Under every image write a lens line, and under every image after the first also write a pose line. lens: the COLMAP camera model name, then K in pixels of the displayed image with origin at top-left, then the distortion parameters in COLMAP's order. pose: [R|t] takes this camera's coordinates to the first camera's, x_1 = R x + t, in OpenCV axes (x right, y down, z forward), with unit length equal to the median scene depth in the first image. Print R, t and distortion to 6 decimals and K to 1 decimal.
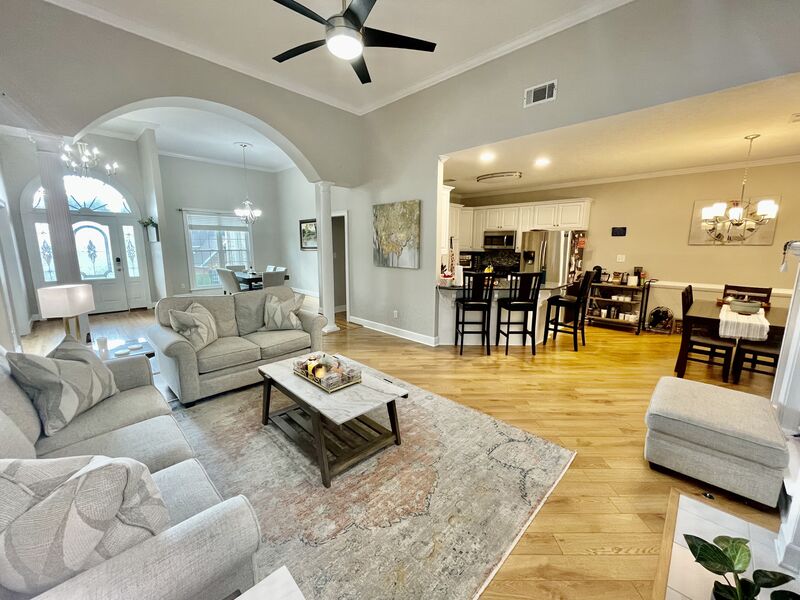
lens RADIAL K [[322.7, 0, 401.3], [0, 322.7, 297.5], [0, 0, 1]] dist [0.000470, -0.000228]
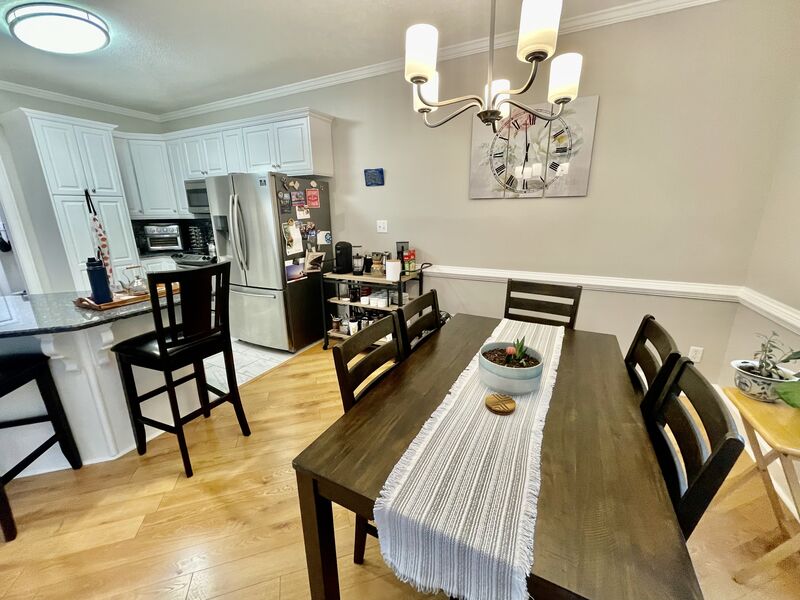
lens RADIAL K [[322.7, 0, 397.7], [0, 322.7, 301.8], [0, 0, 1]] dist [0.000470, -0.000228]
pose [[0.952250, -0.097086, 0.289472, 0.525323], [0.063836, 0.990452, 0.122191, -0.057583], [-0.298571, -0.097878, 0.949355, 0.438812]]
